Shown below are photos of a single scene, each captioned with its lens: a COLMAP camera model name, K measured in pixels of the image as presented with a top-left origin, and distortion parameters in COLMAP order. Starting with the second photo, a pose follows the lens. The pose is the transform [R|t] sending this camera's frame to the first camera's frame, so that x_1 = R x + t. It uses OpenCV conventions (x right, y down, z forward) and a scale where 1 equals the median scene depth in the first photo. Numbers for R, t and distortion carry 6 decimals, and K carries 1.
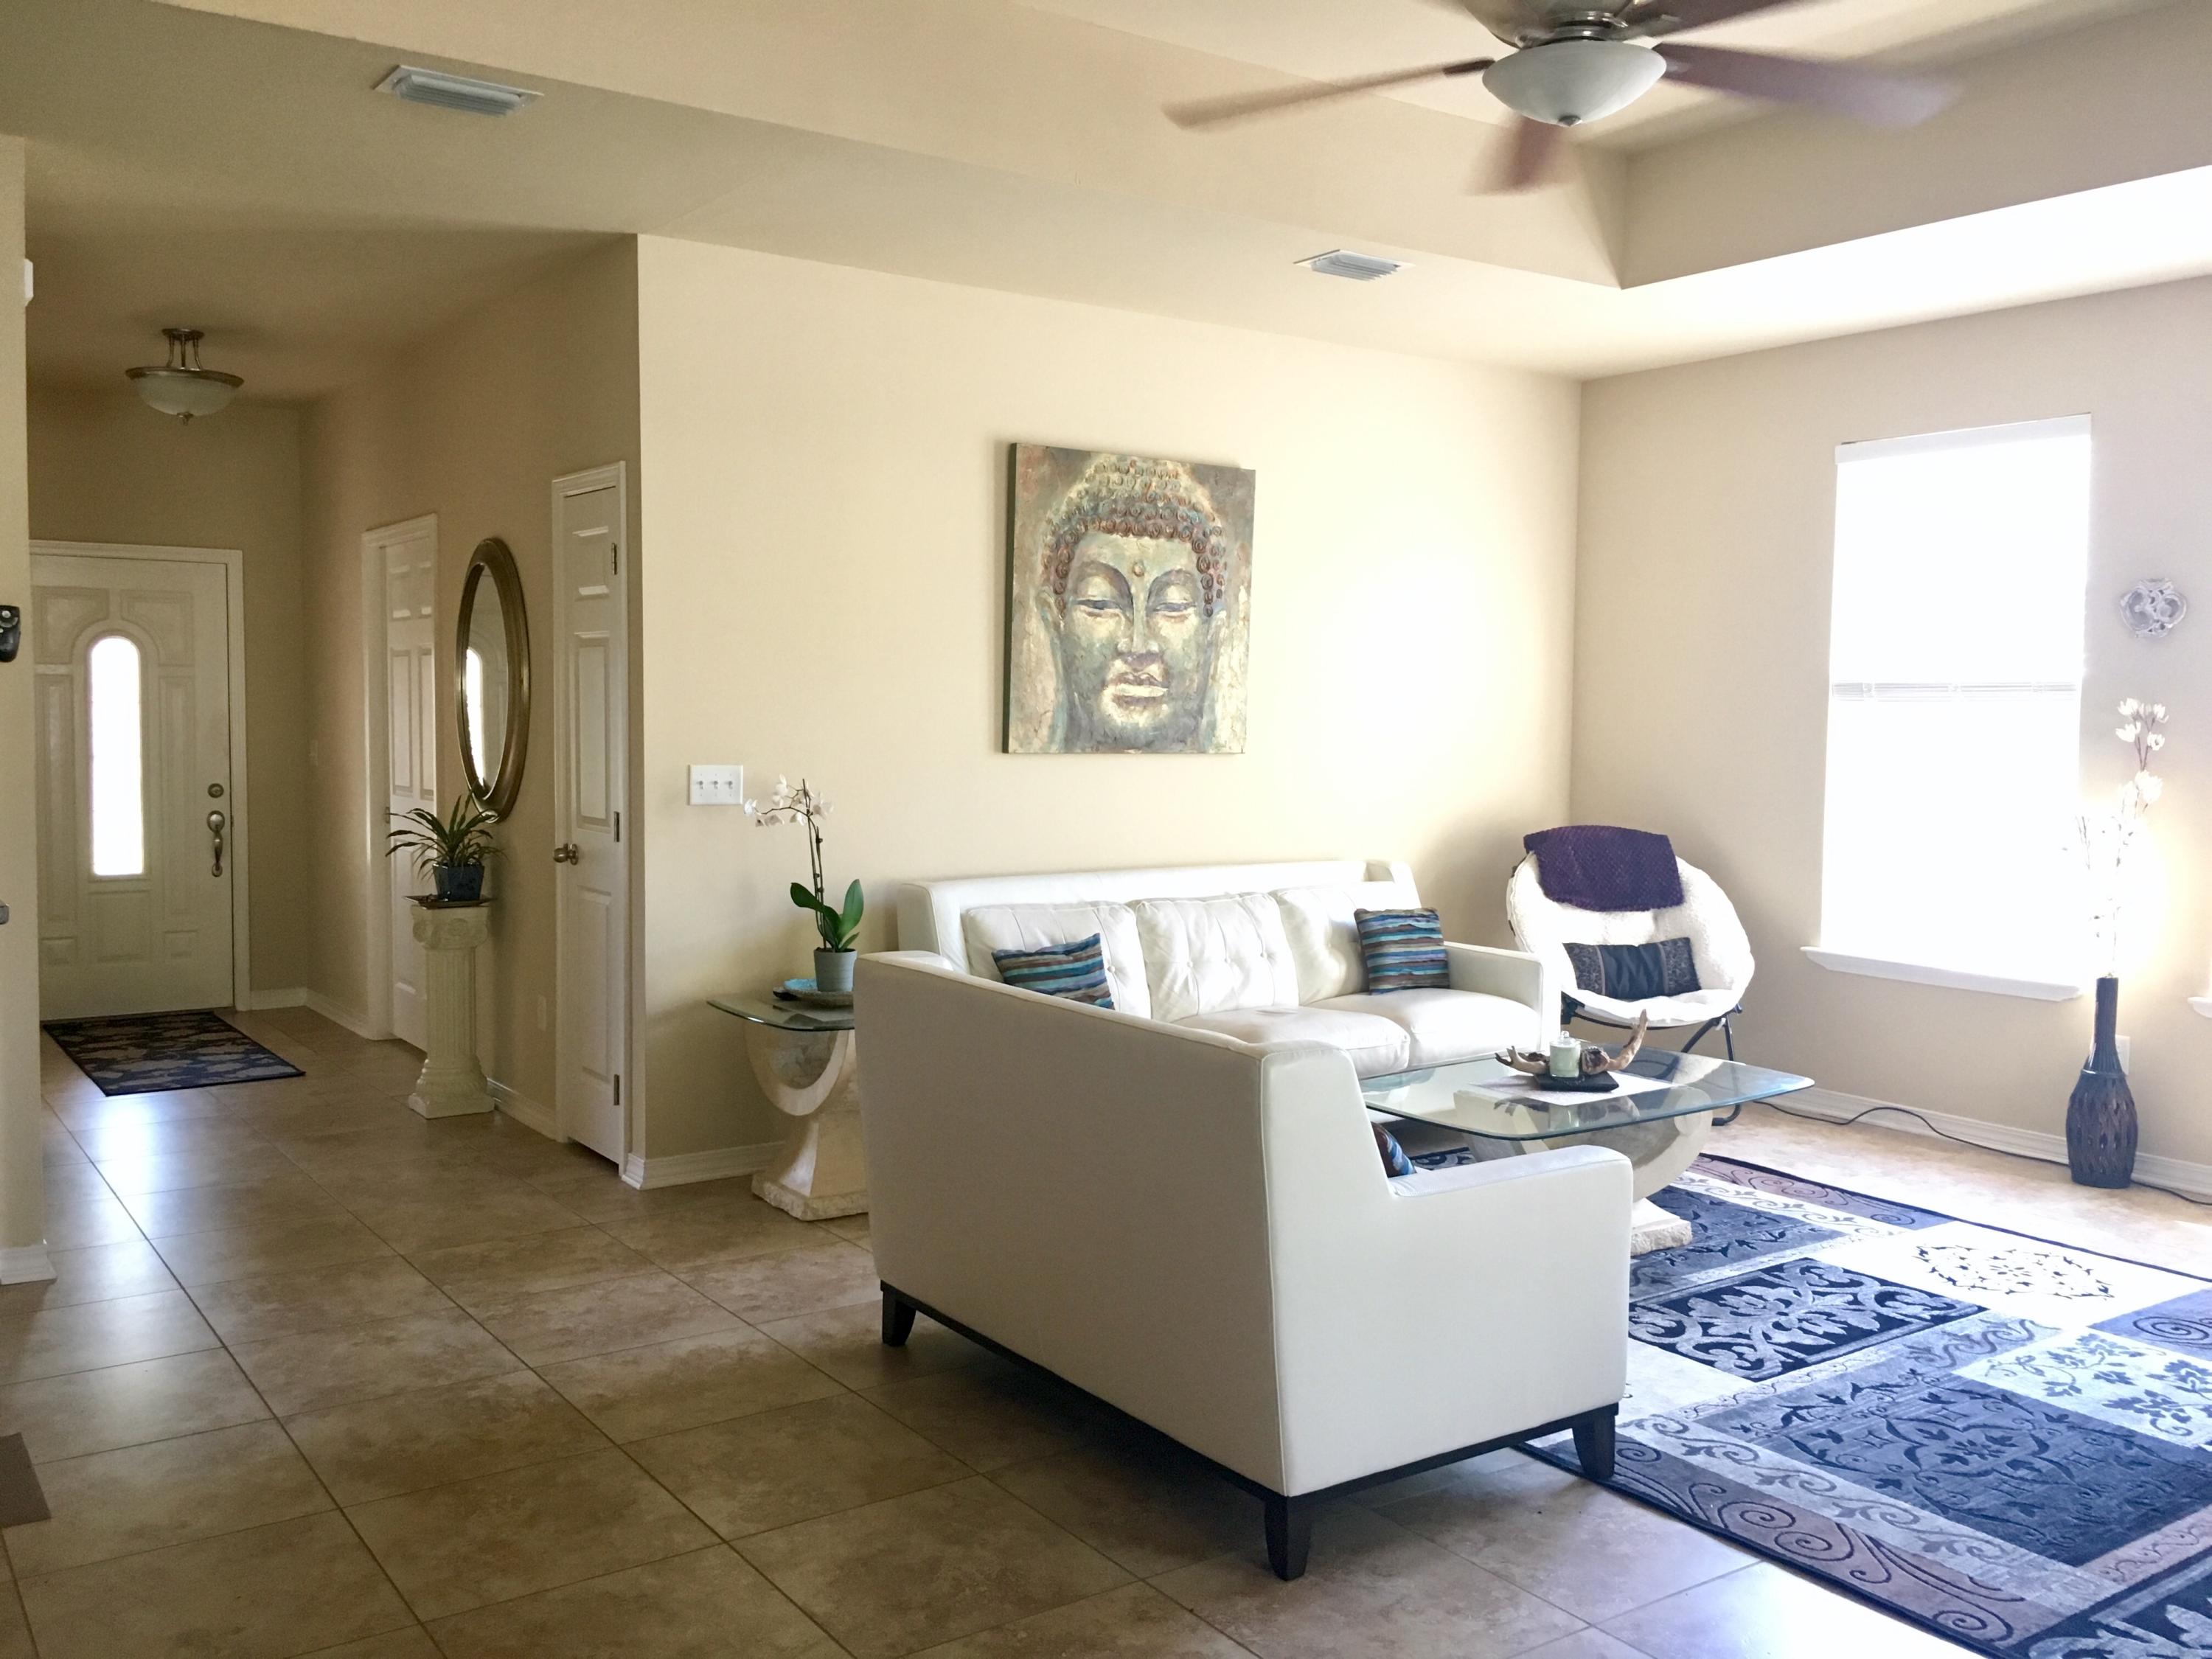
lens RADIAL K [[1932.8, 0, 1110.7], [0, 1932.8, 817.9], [0, 0, 1]] dist [0.063045, -0.001533]
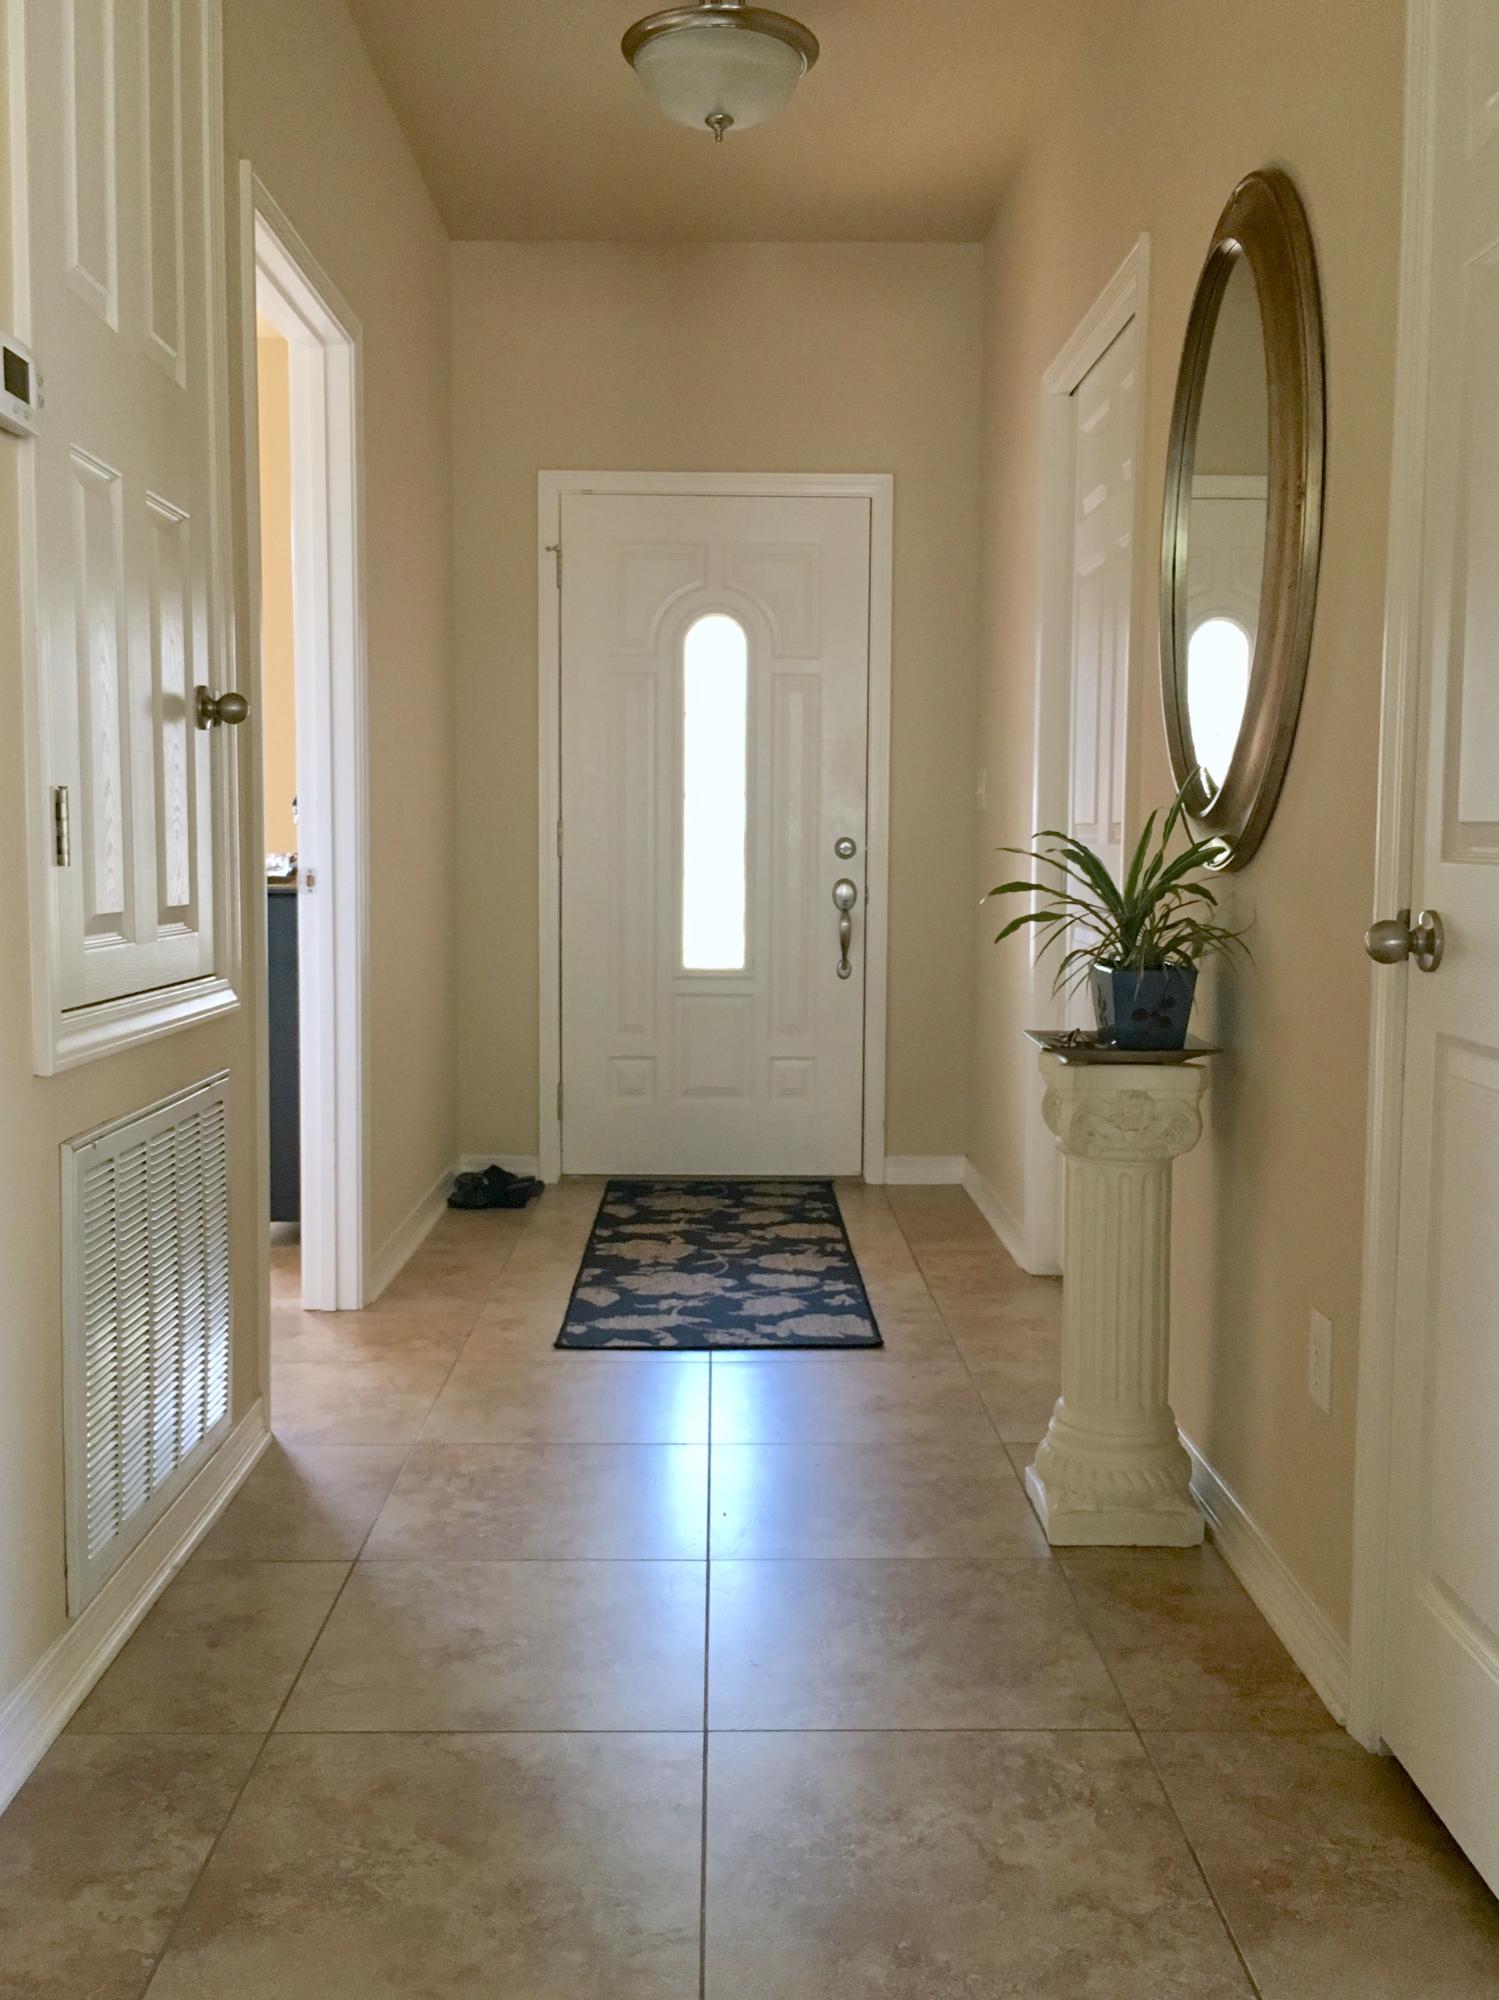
lens RADIAL K [[1747.6, 0, 754.7], [0, 1747.6, 979.7], [0, 0, 1]] dist [0.063045, -0.001533]
pose [[0.820208, 0.041661, -0.570547, -0.181181], [-0.032094, 0.999125, 0.026817, 0.019319], [0.571165, -0.003684, 0.820827, 0.625639]]
